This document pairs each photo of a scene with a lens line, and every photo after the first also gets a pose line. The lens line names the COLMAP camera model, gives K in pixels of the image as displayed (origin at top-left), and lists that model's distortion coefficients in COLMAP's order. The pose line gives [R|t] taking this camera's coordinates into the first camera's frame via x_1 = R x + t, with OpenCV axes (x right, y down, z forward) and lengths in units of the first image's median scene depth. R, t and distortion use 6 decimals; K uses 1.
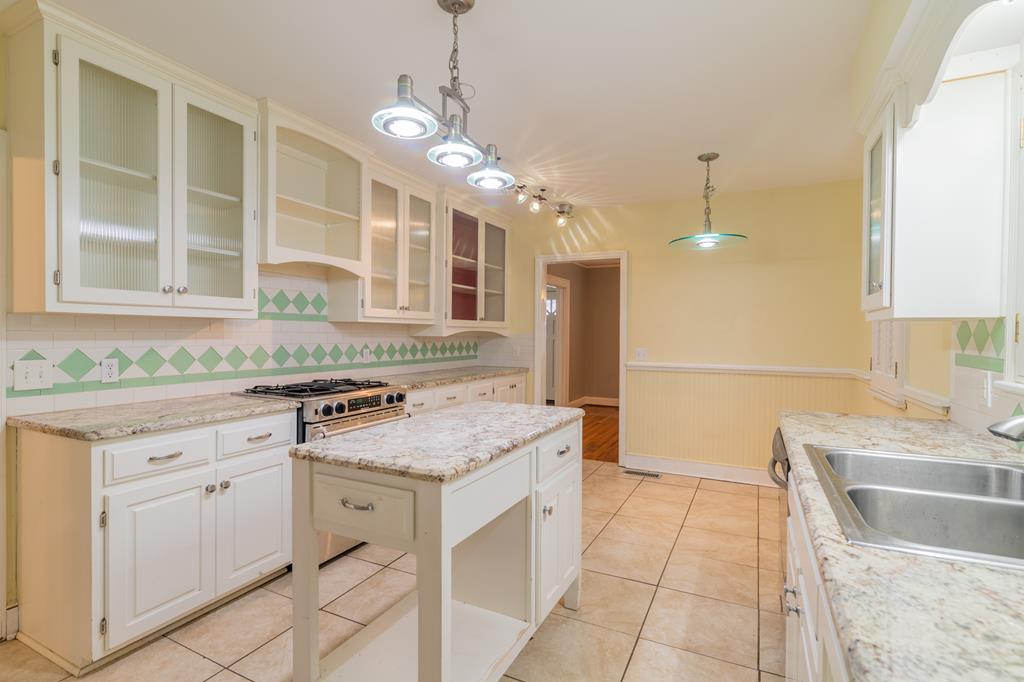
lens RADIAL K [[492.4, 0, 511.5], [0, 492.4, 338.6], [0, 0, 1]] dist [0.001732, -0.000817]
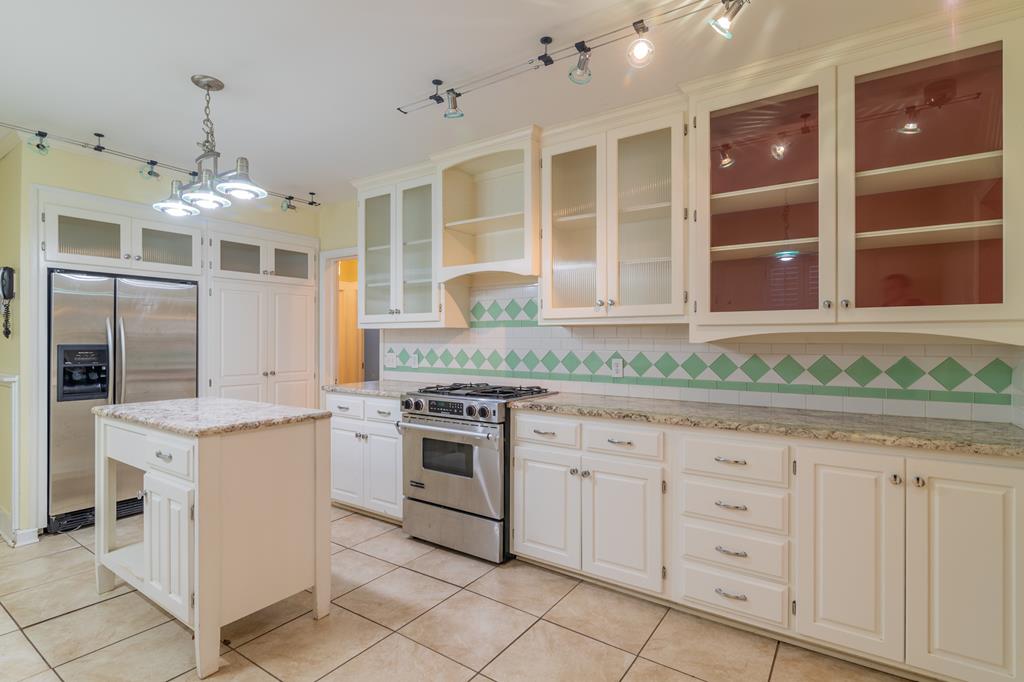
lens RADIAL K [[492.4, 0, 514.0], [0, 492.4, 341.0], [0, 0, 1]] dist [0.001732, -0.000817]
pose [[-0.132640, -0.000663, -0.991164, 0.589385], [-0.010498, 0.999945, 0.000736, -0.007012], [0.991109, 0.010503, -0.132640, 1.106543]]
